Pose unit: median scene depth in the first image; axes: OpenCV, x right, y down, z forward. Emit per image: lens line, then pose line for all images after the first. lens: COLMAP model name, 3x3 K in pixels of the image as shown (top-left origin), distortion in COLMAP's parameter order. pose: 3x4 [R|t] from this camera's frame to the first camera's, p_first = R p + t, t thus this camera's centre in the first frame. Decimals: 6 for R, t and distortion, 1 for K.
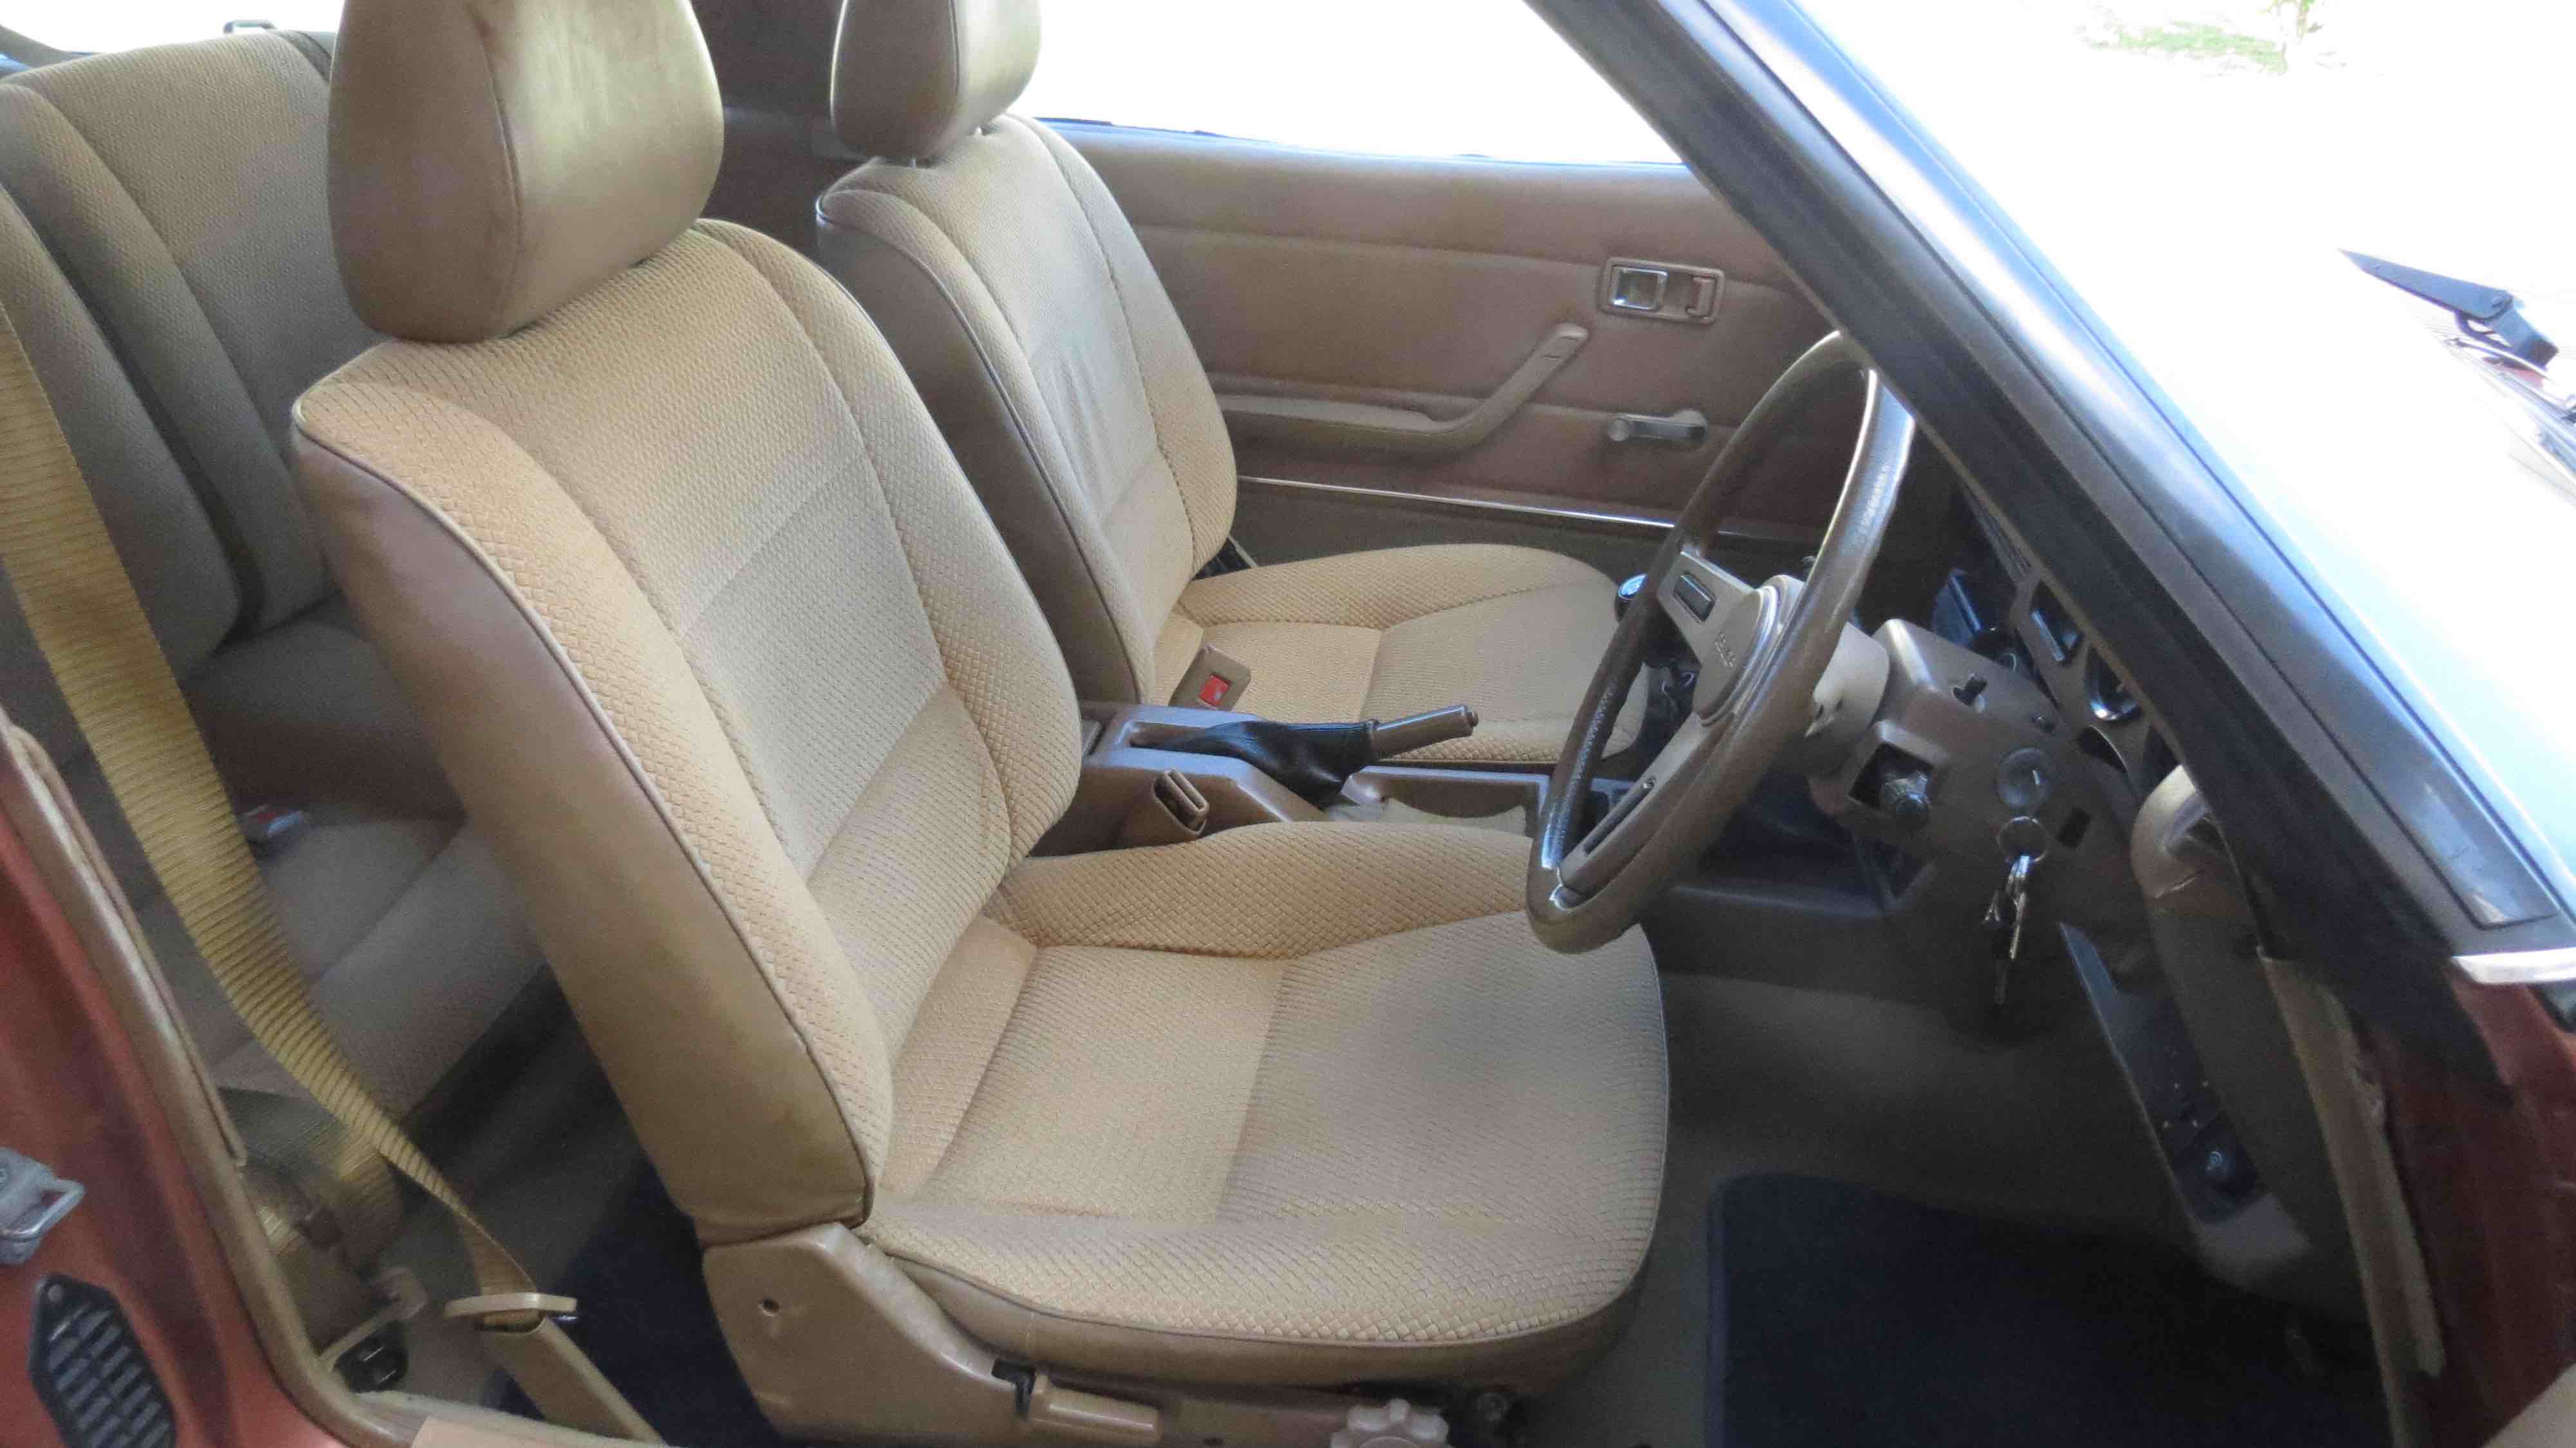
lens RADIAL K [[1934.5, 0, 1288.0], [0, 1934.5, 724.0], [0, 0, 1]] dist [0.007650, 0.005672]
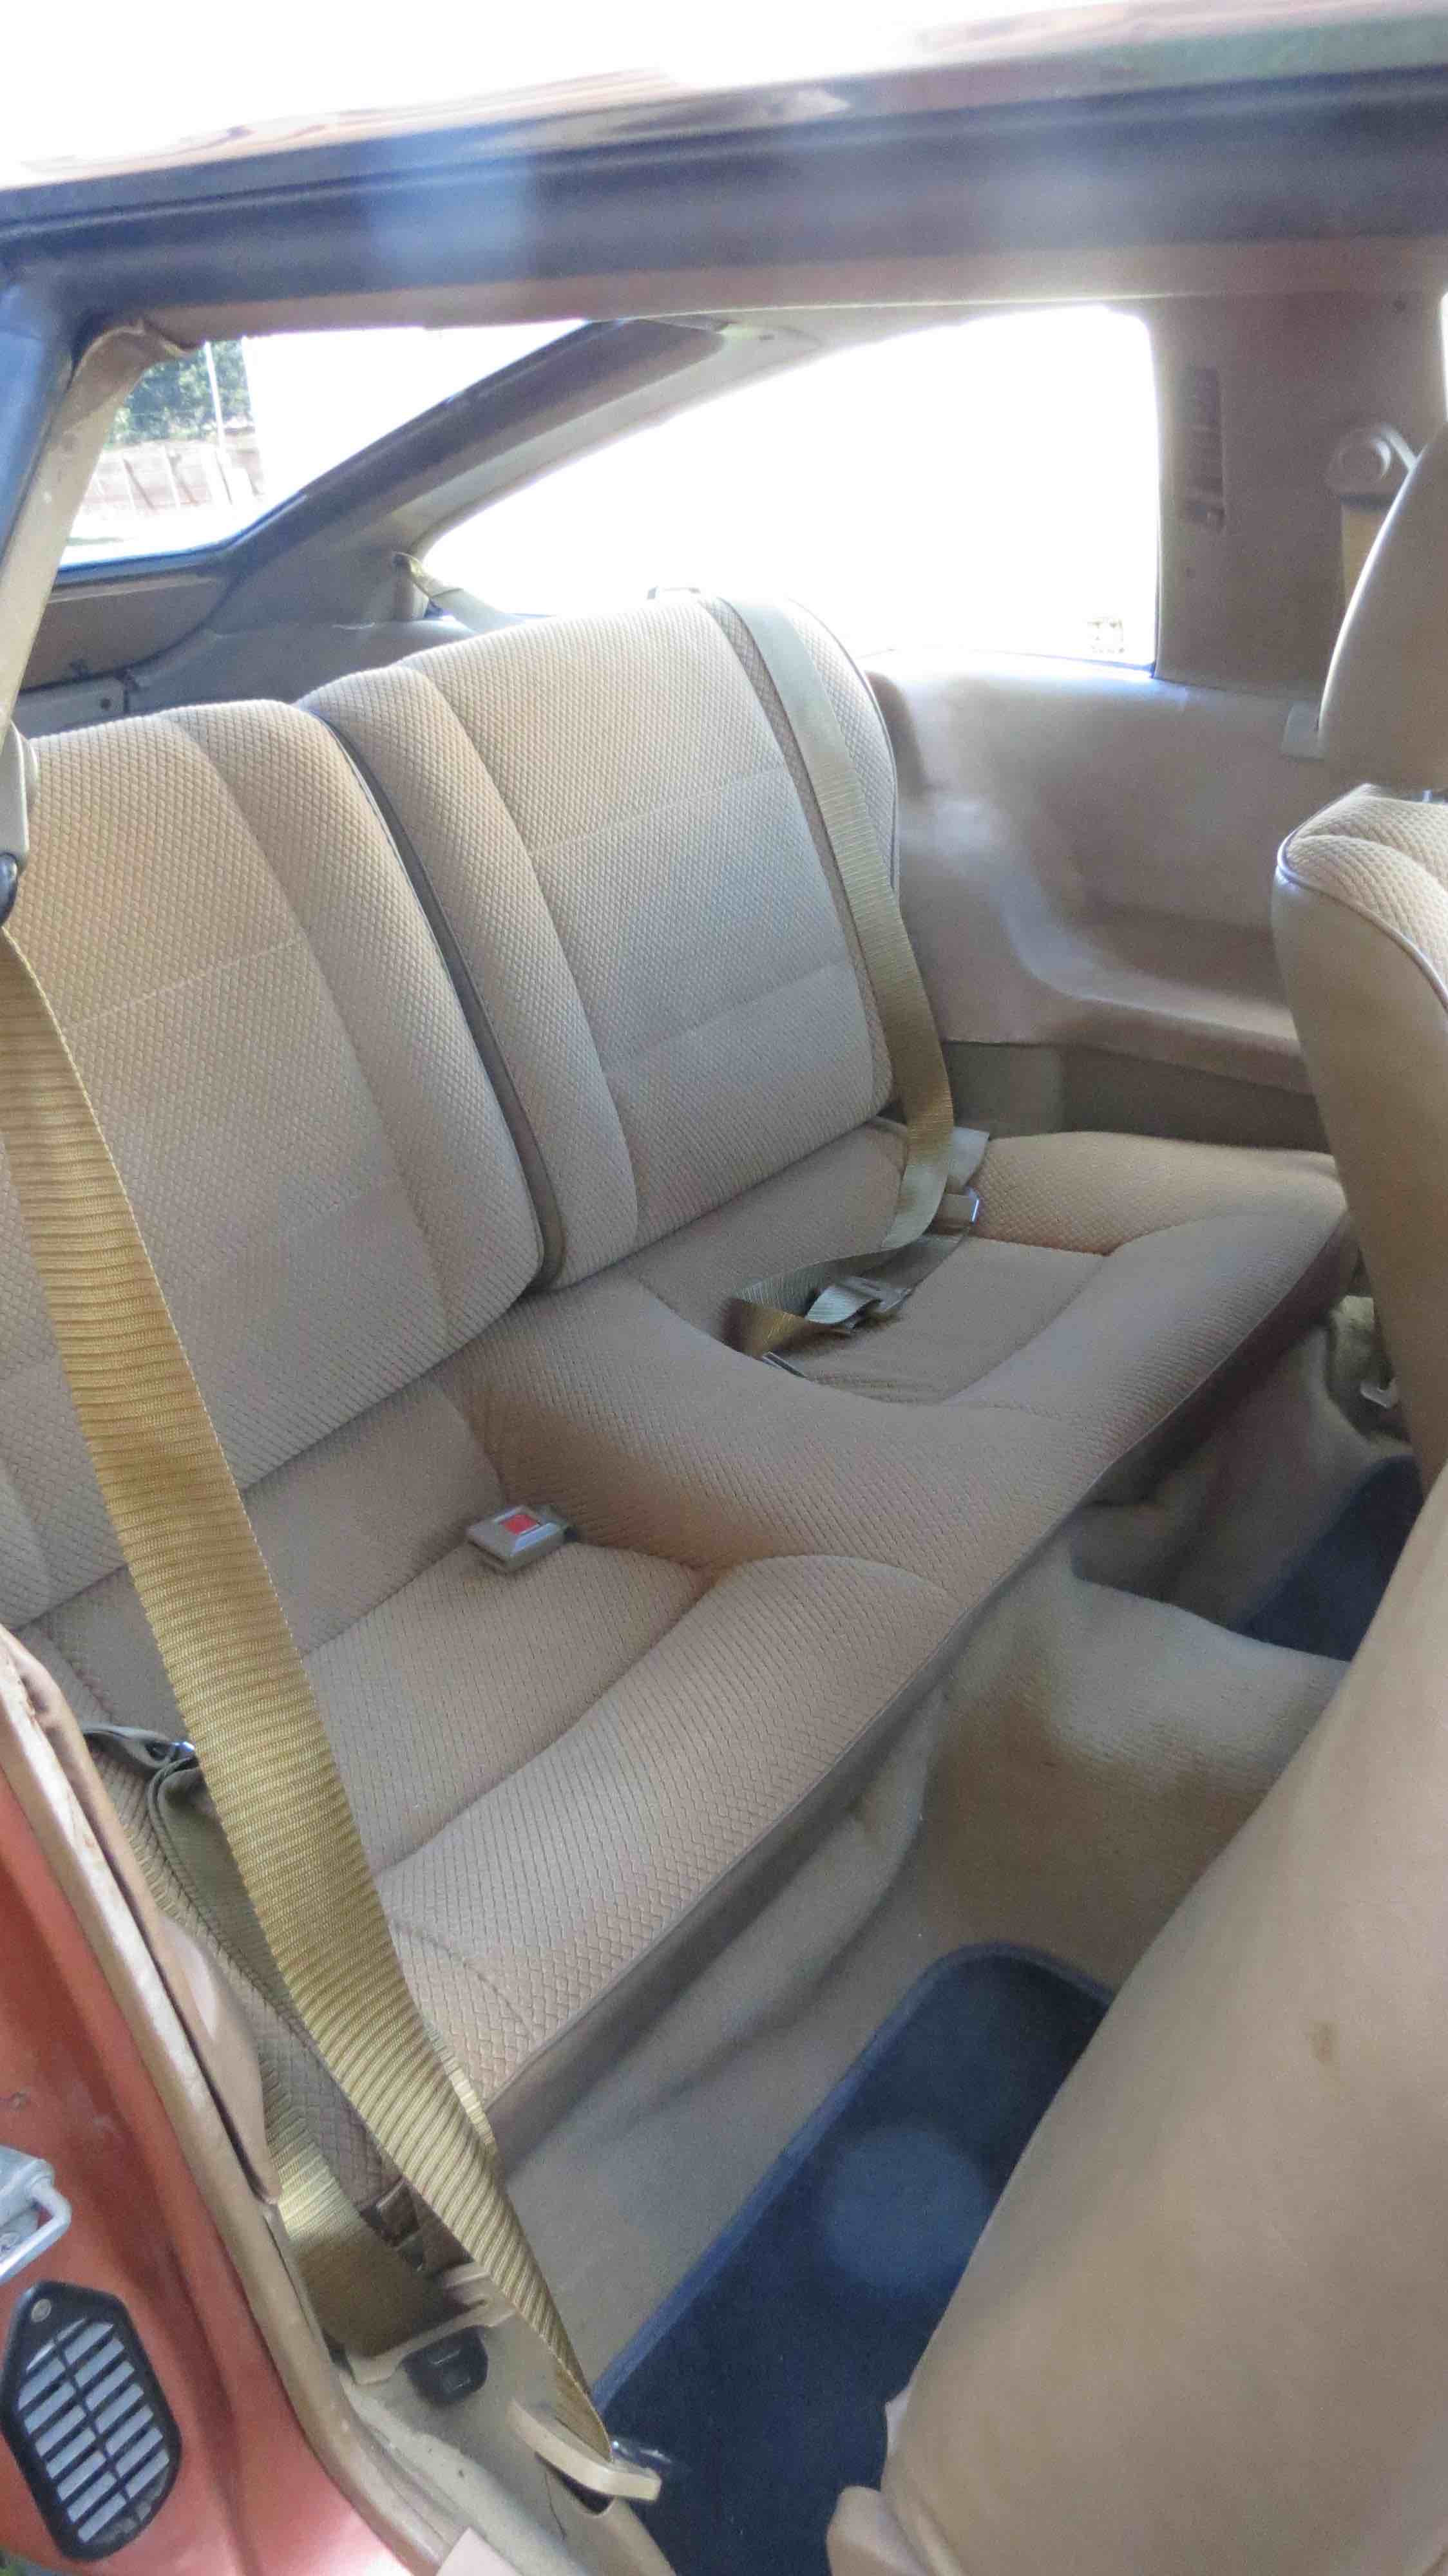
lens RADIAL K [[1934.5, 0, 725.8], [0, 1934.5, 1353.8], [0, 0, 1]] dist [0.007650, 0.005672]
pose [[0.882643, 0.176238, -0.435754, -0.119624], [-0.157598, 0.984347, 0.078890, -0.167065], [0.442836, -0.000958, 0.896602, 0.400821]]
